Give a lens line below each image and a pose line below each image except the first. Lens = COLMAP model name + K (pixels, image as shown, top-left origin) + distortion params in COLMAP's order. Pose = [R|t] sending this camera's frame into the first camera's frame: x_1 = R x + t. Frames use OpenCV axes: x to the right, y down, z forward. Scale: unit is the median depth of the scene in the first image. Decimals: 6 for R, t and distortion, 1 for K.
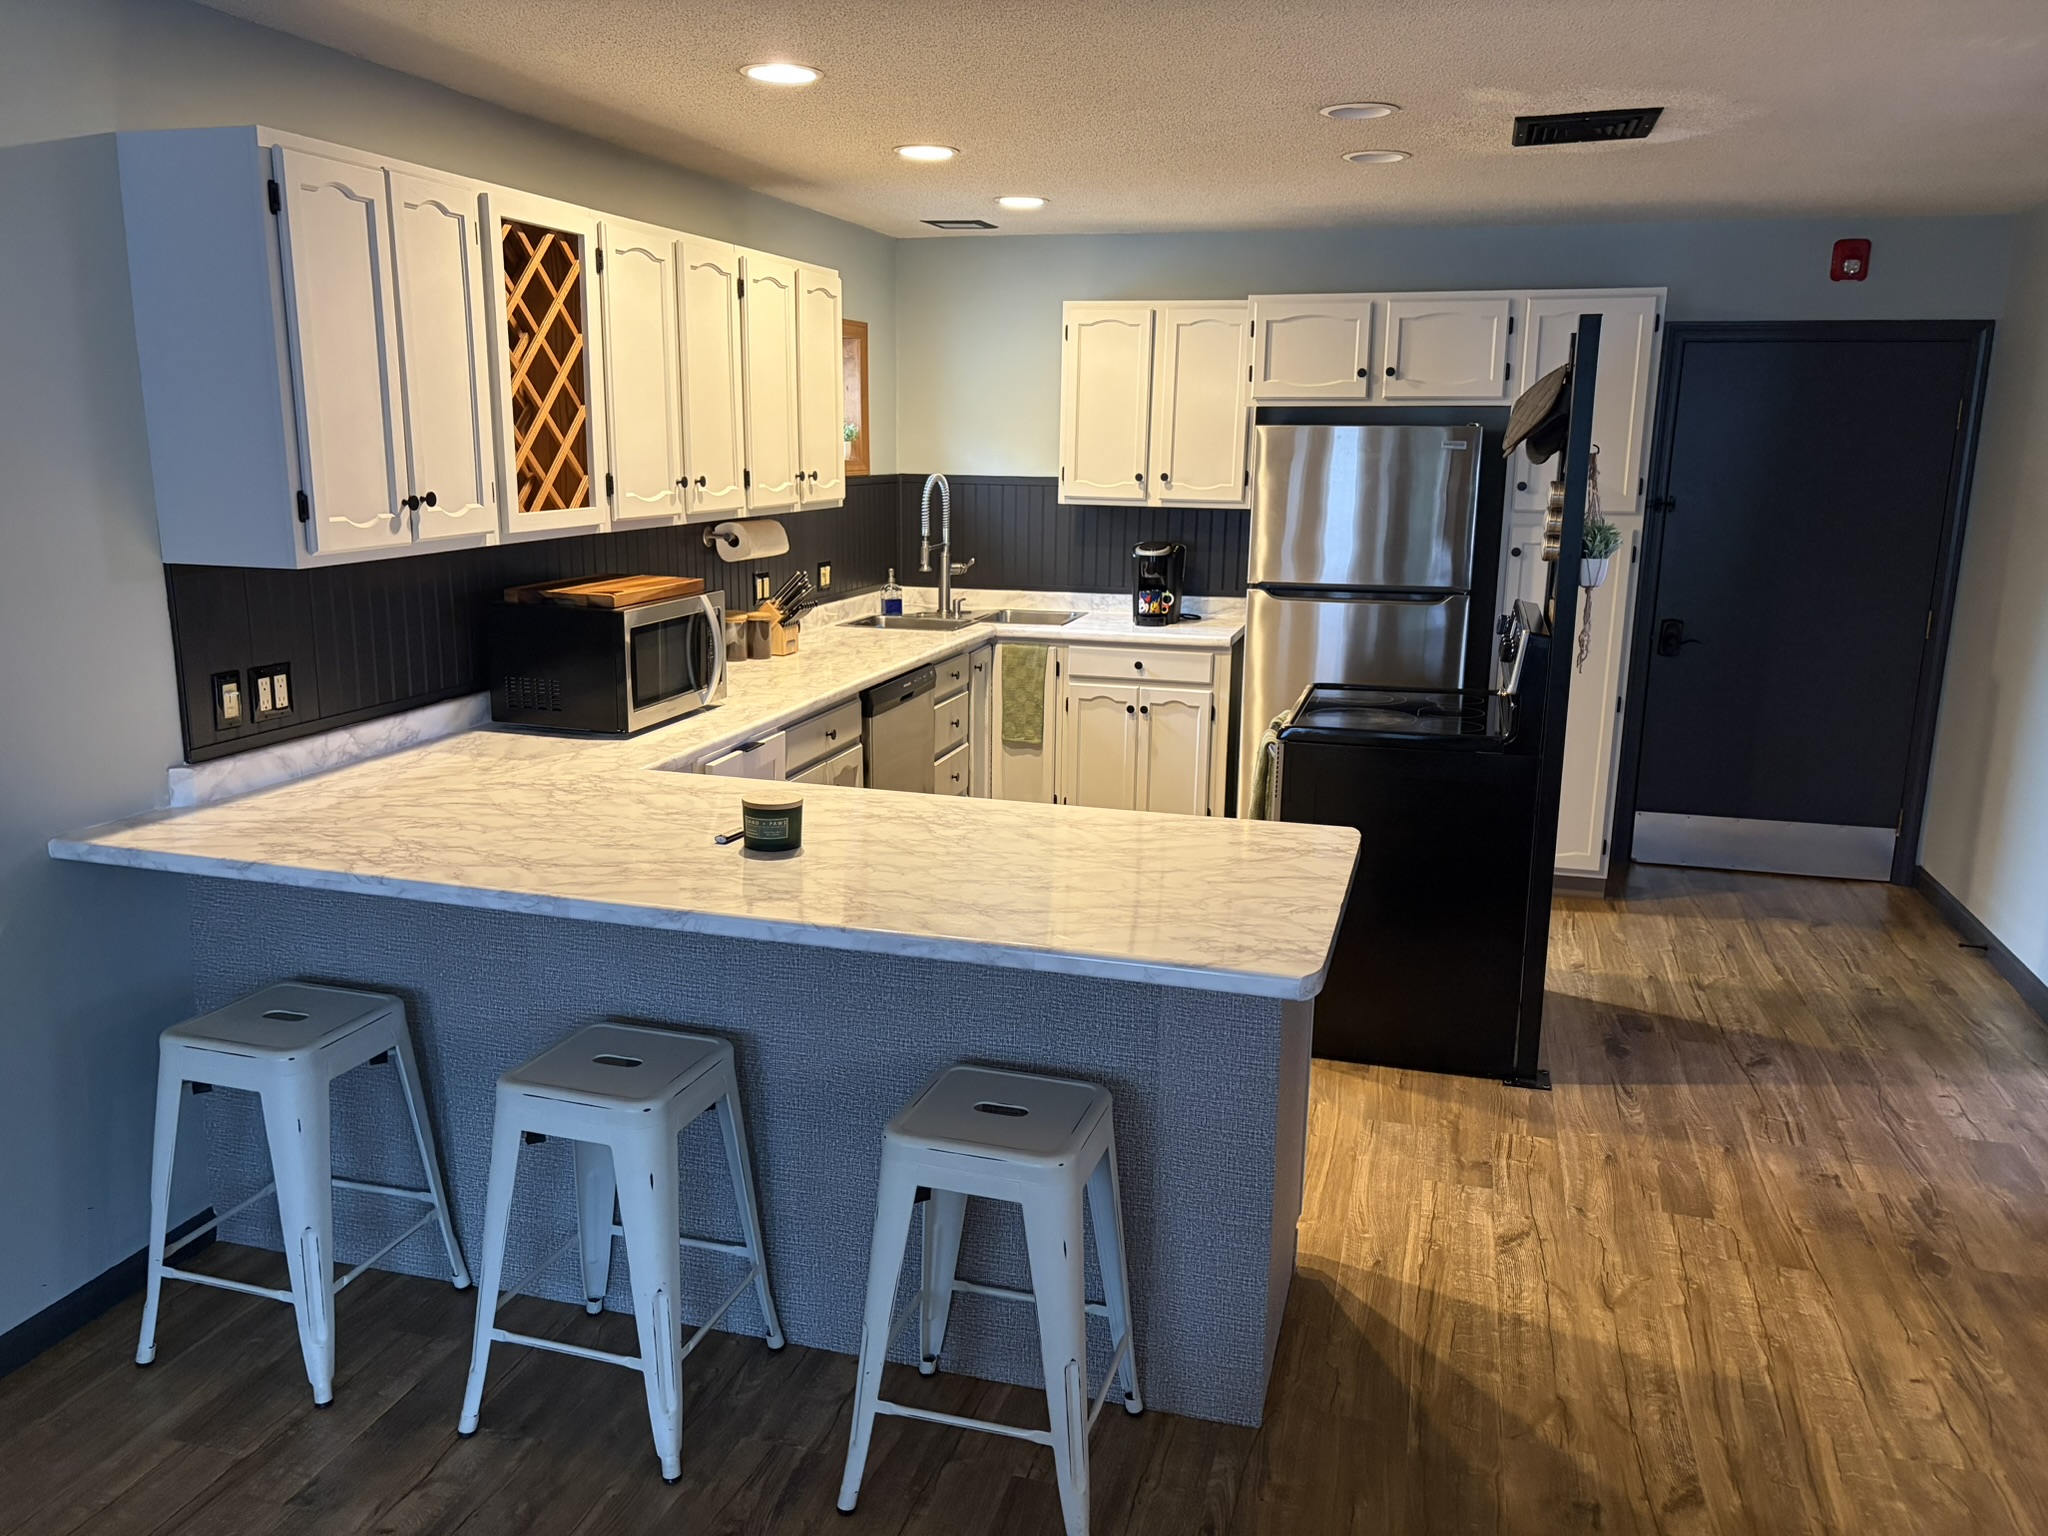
lens RADIAL K [[1535.6, 0, 1019.4], [0, 1535.6, 762.4], [0, 0, 1]] dist [0.052963, -0.057360]
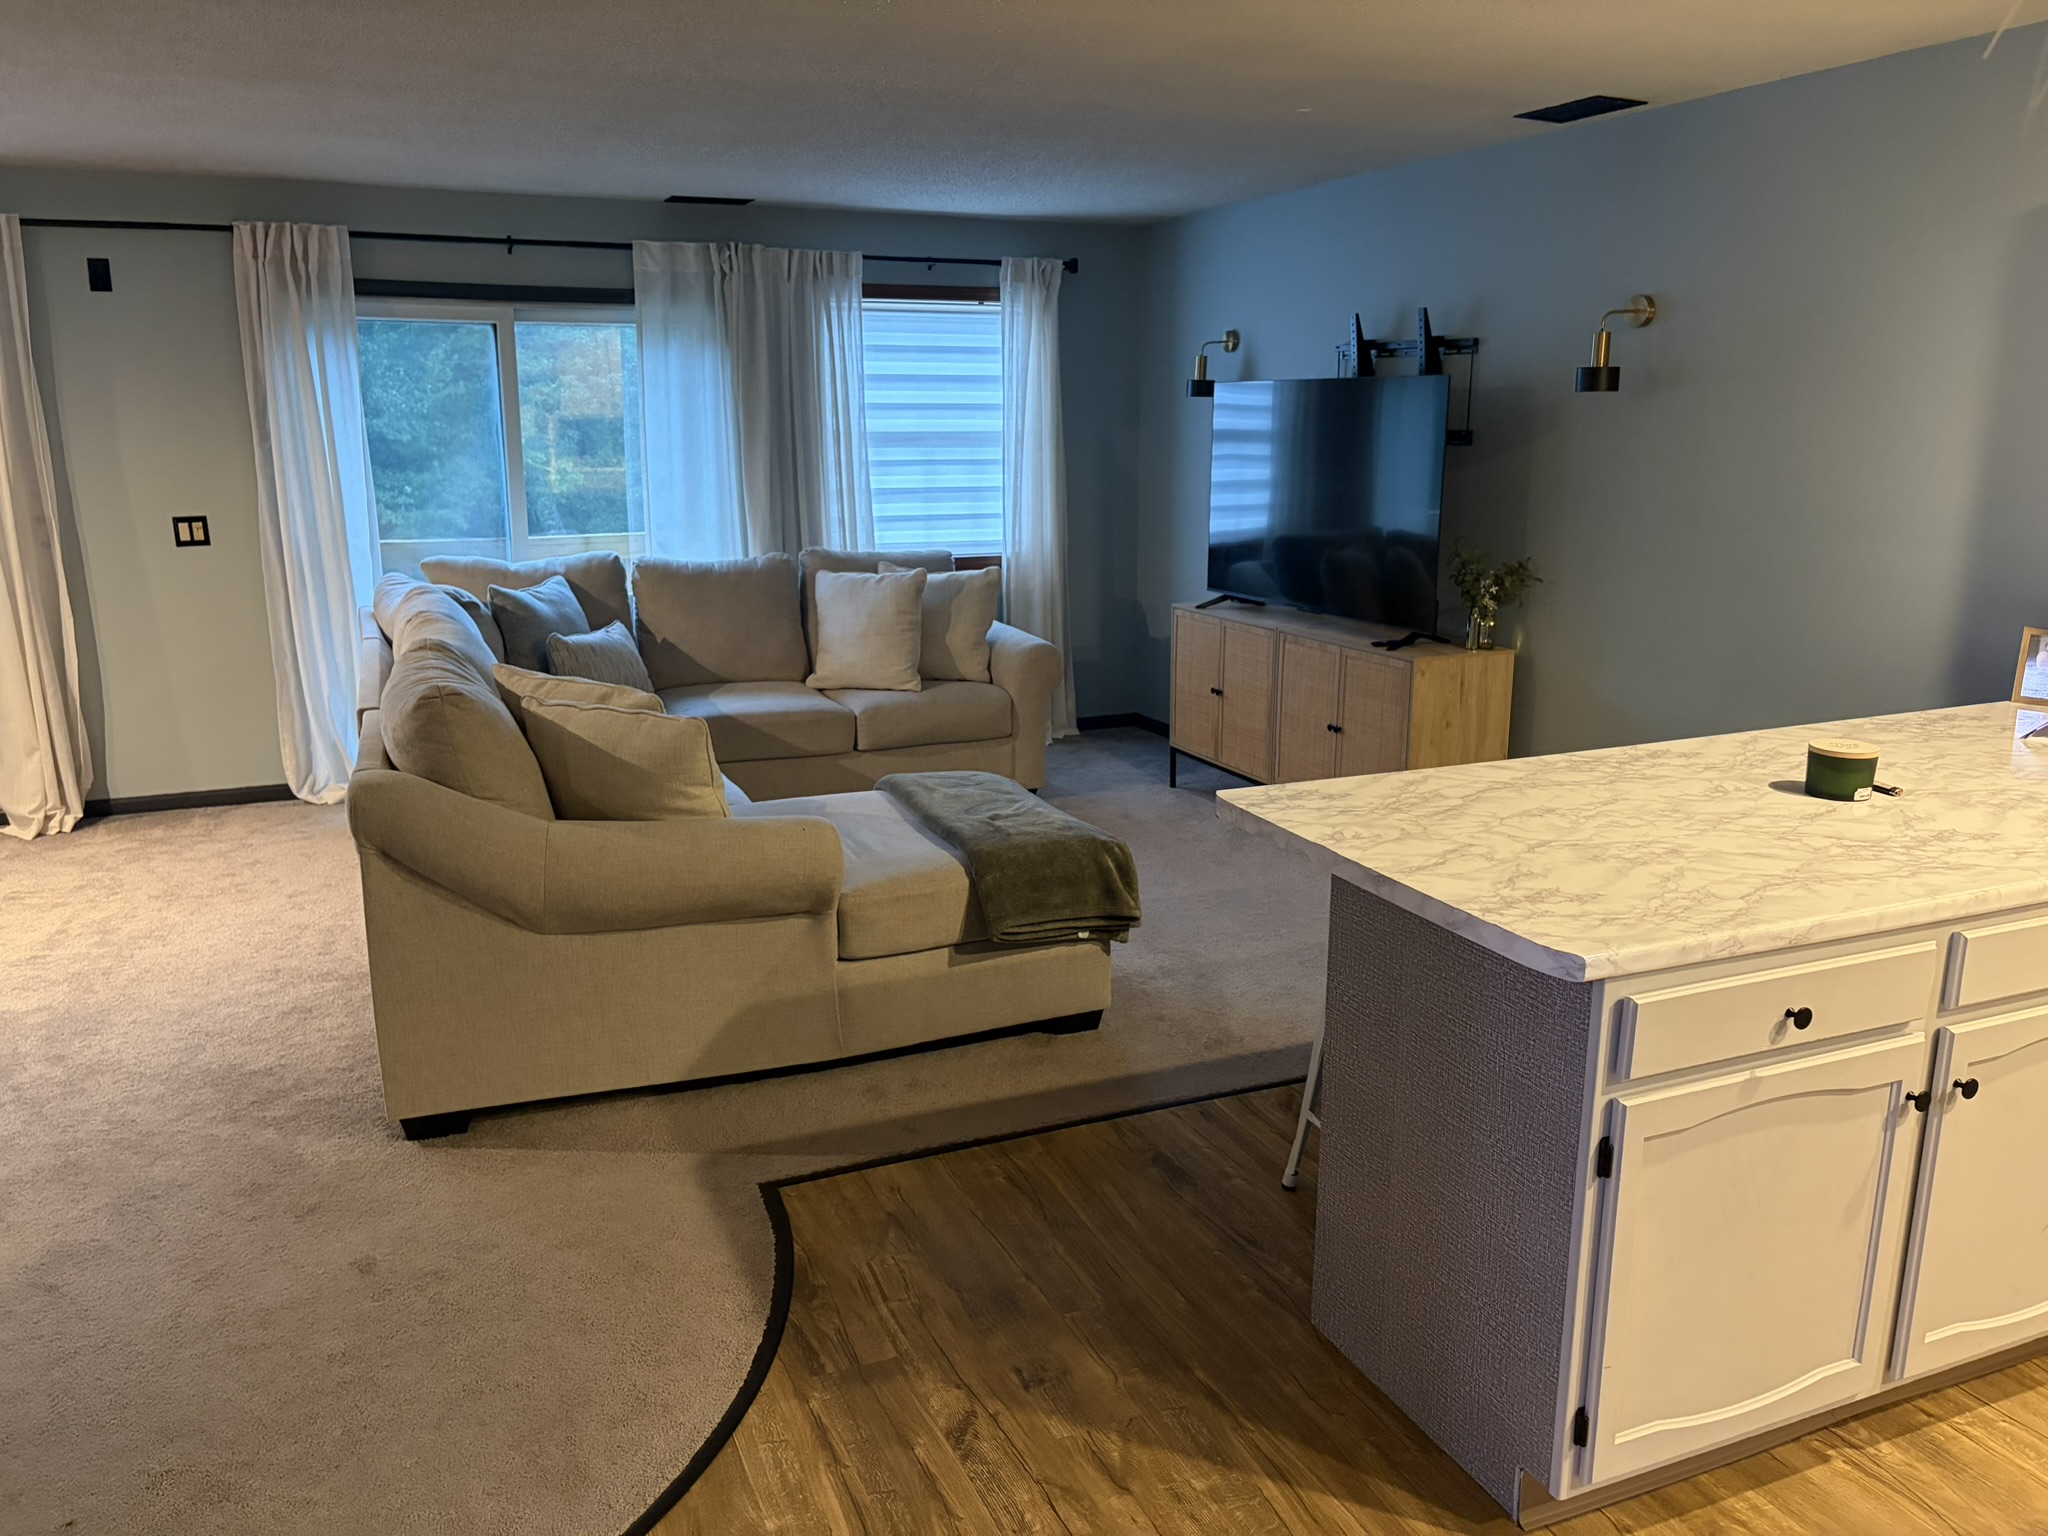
lens RADIAL K [[1535.6, 0, 1019.4], [0, 1535.6, 762.4], [0, 0, 1]] dist [0.052963, -0.057360]
pose [[-0.775831, 0.133445, -0.616668, 0.751072], [-0.143457, 0.914470, 0.378372, -0.232771], [0.614416, 0.382018, -0.690330, 1.215419]]
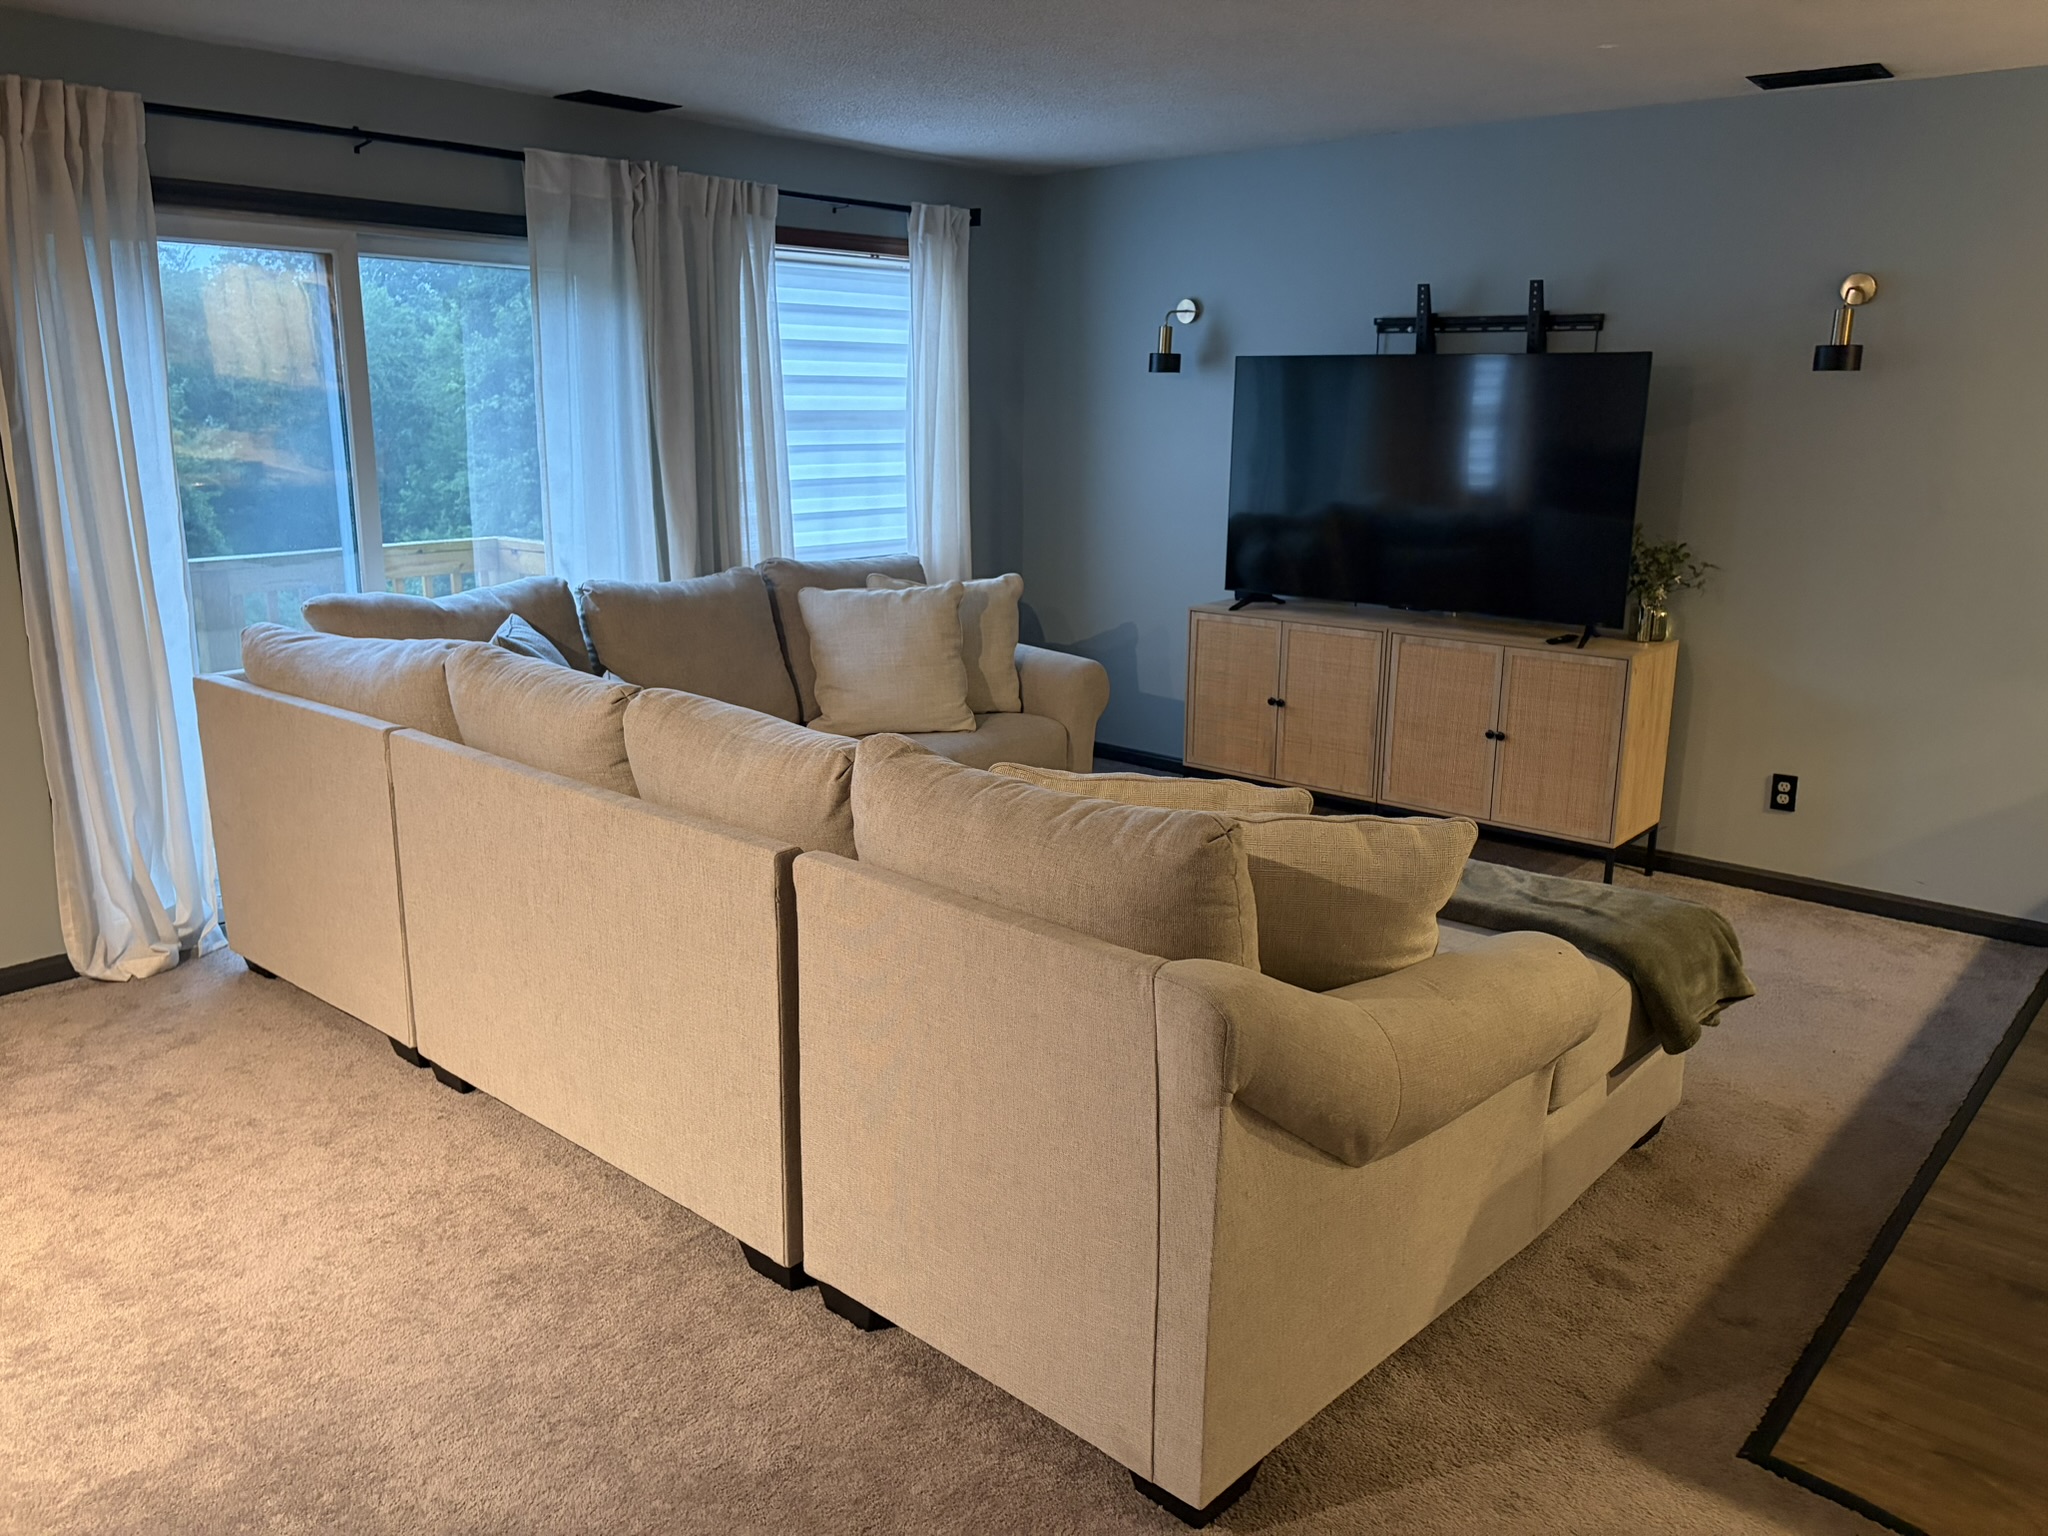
lens RADIAL K [[1535.6, 0, 1019.4], [0, 1535.6, 762.4], [0, 0, 1]] dist [0.052963, -0.057360]
pose [[-0.426563, 0.201994, -0.881614, 1.026644], [-0.207669, 0.926828, 0.312832, -0.036884], [0.880294, 0.316526, -0.353403, 0.371900]]
